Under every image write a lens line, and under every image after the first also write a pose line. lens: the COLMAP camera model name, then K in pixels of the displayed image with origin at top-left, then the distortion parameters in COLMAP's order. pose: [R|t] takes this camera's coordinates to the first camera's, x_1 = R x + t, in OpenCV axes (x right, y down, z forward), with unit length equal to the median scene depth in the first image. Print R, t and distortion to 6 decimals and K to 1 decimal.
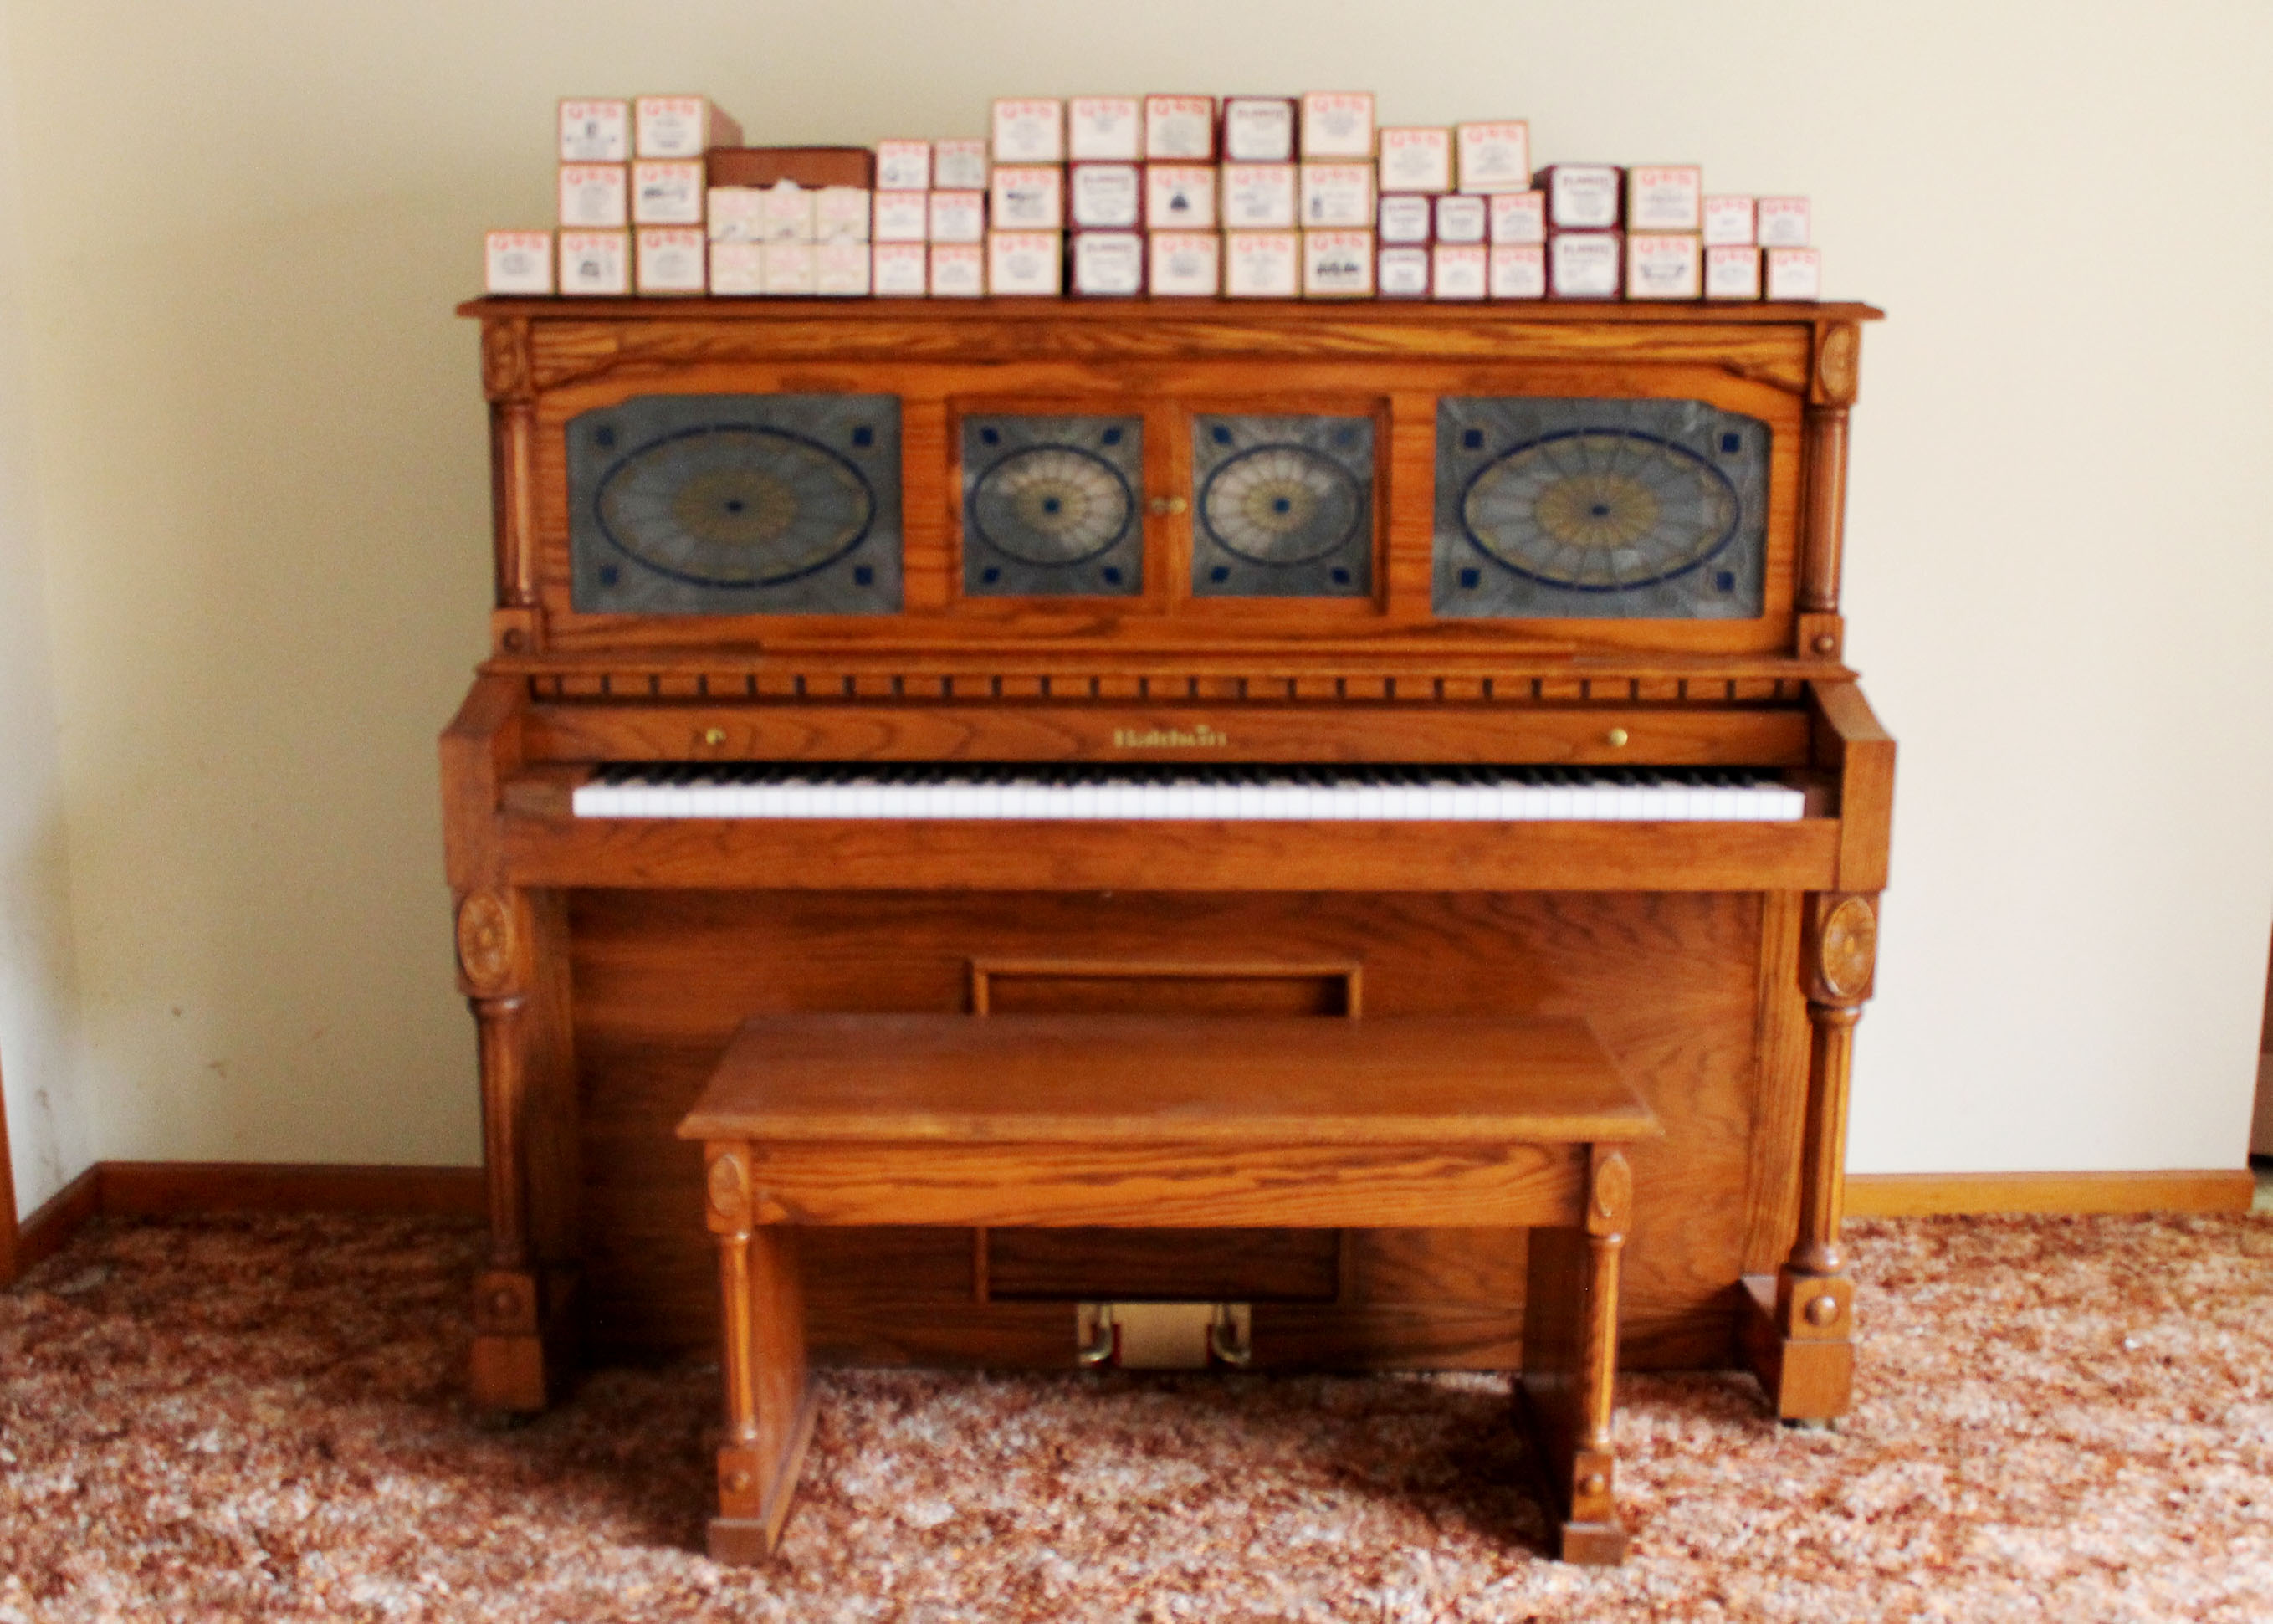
lens RADIAL K [[2447.2, 0, 1103.8], [0, 2447.2, 849.8], [0, 0, 1]] dist [-0.156911, 0.137675]
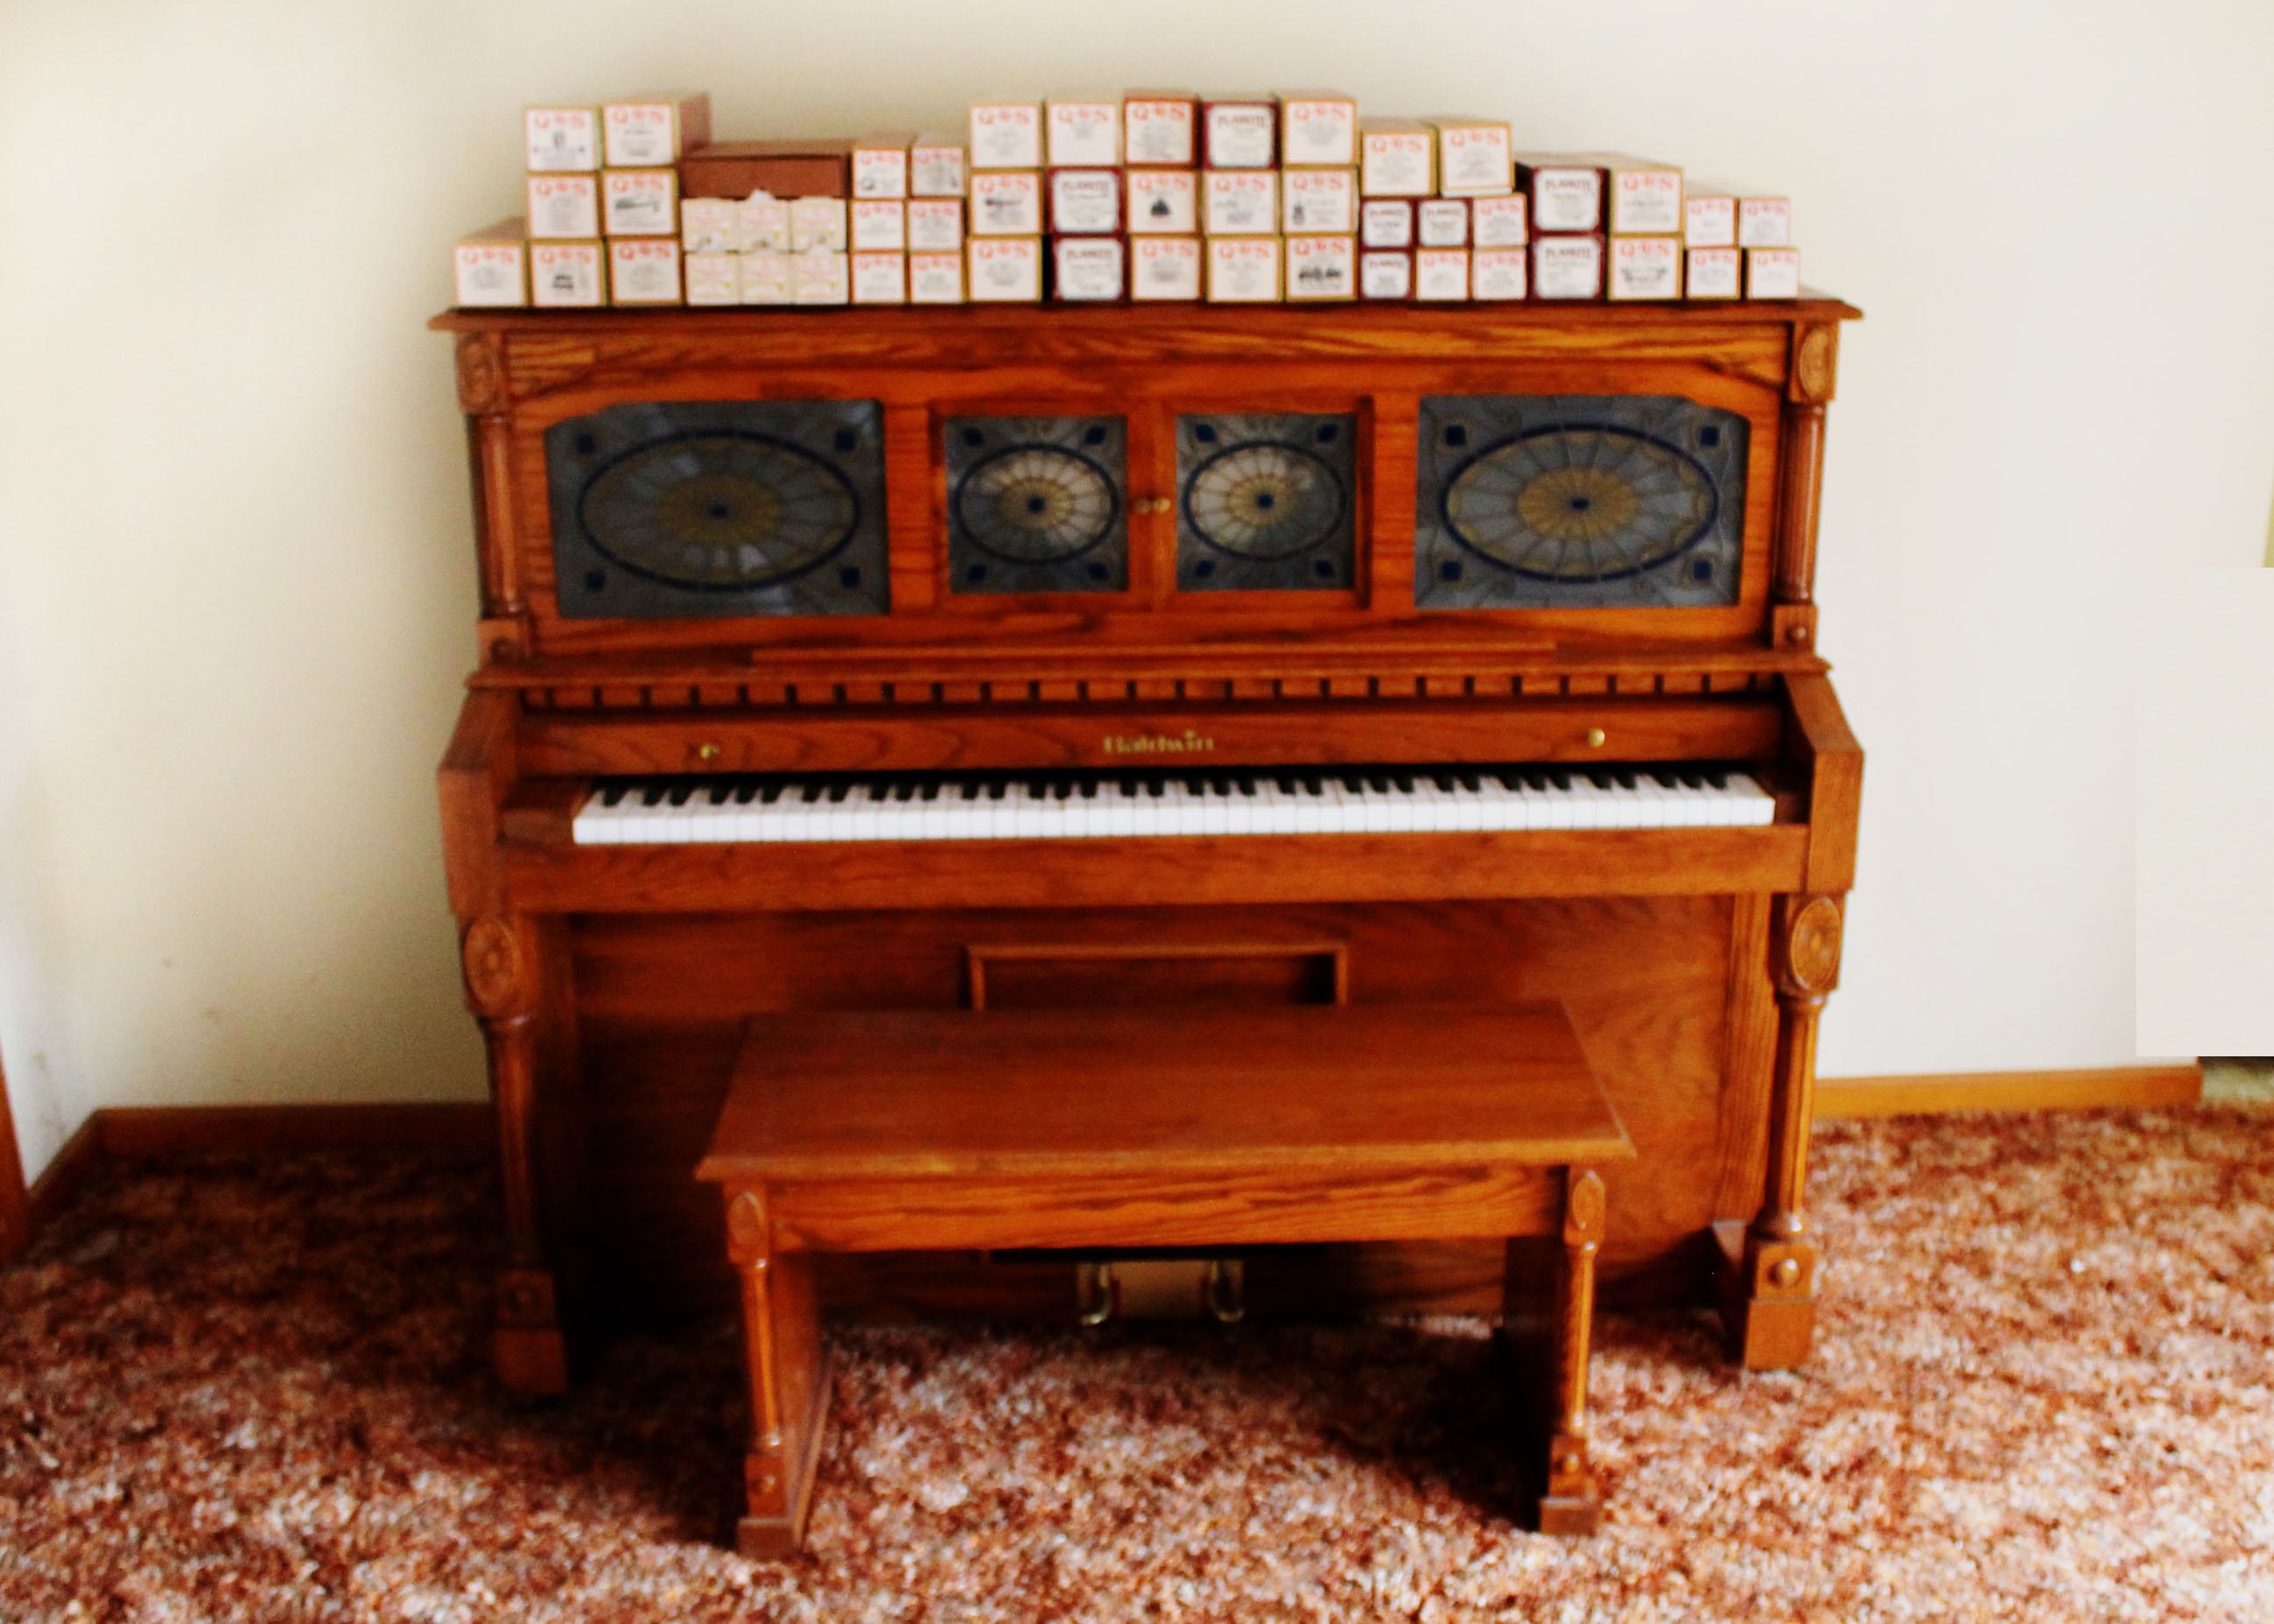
lens RADIAL K [[2540.8, 0, 1216.2], [0, 2540.8, 810.9], [0, 0, 1]] dist [-0.161303, 0.136654]
pose [[0.998231, -0.020564, 0.055787, -0.008440], [0.013323, 0.991787, 0.127206, -0.152543], [-0.057945, -0.126238, 0.990306, -0.052324]]
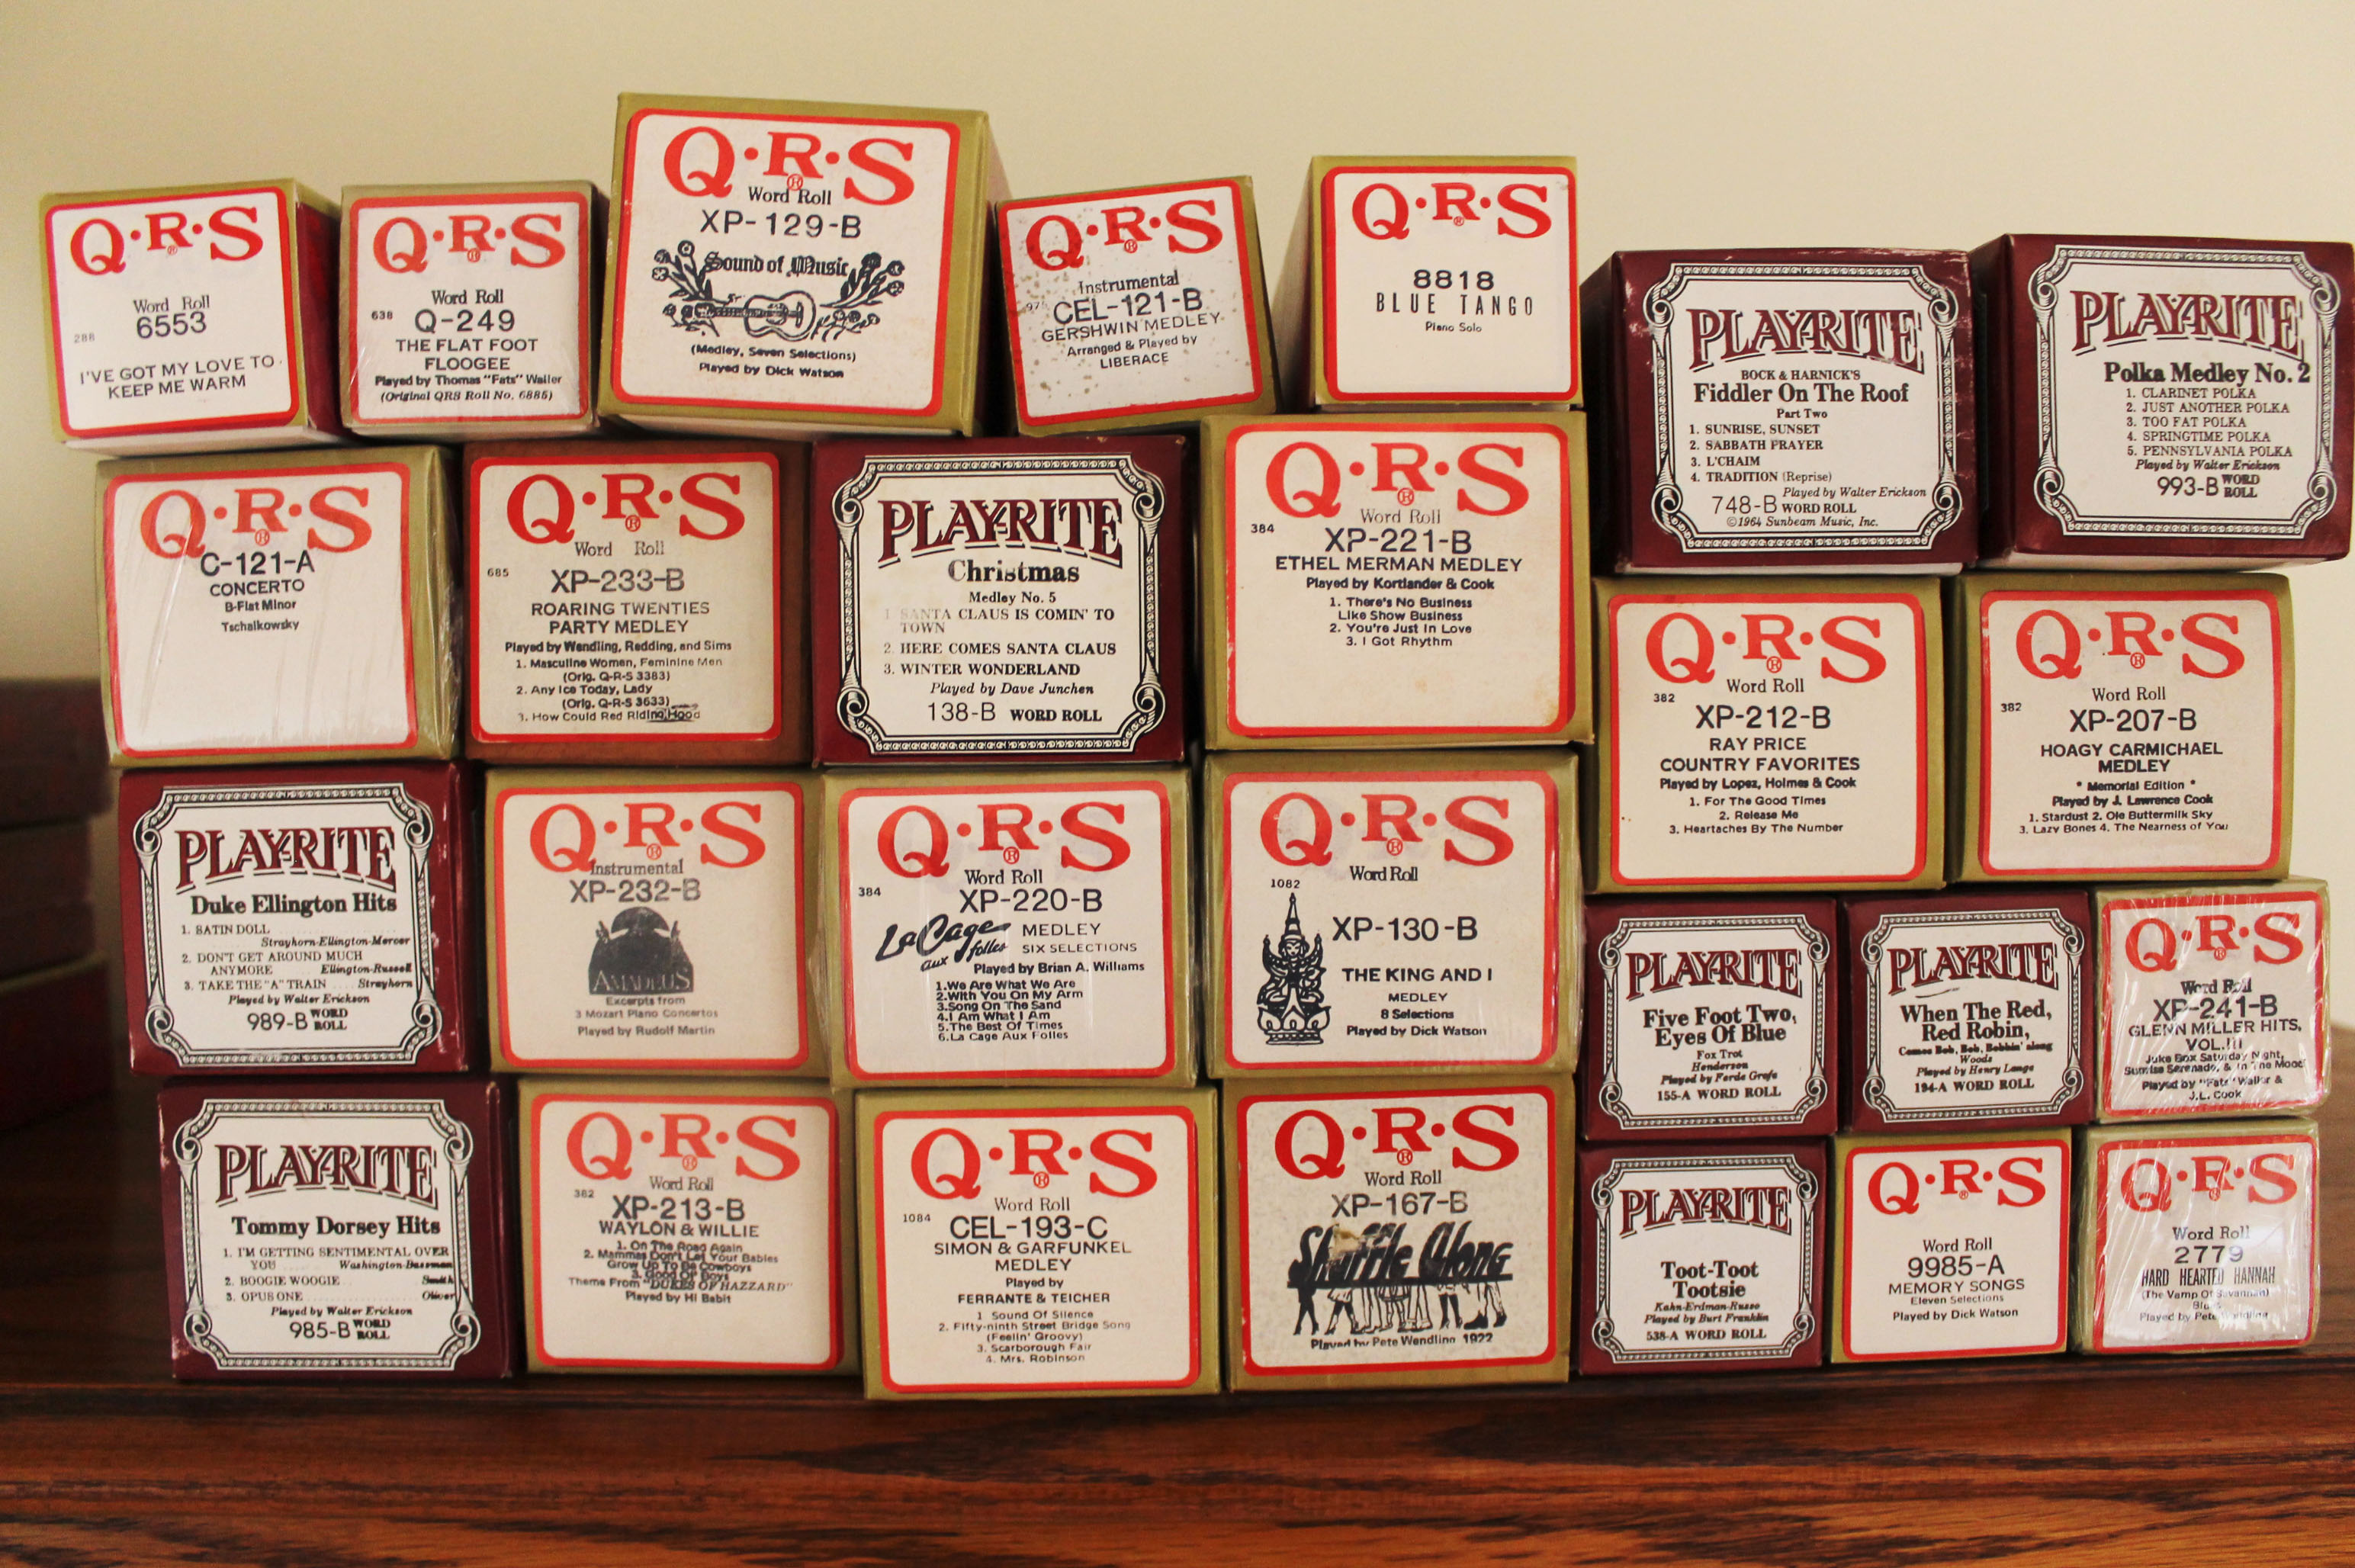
lens RADIAL K [[1981.1, 0, 1183.6], [0, 1981.1, 803.0], [0, 0, 1]] dist [-0.169243, 0.143498]
pose [[0.998843, -0.012500, 0.046429, 0.070358], [0.019710, 0.987202, -0.158254, -0.251111], [-0.043857, 0.158986, 0.986306, 0.824498]]
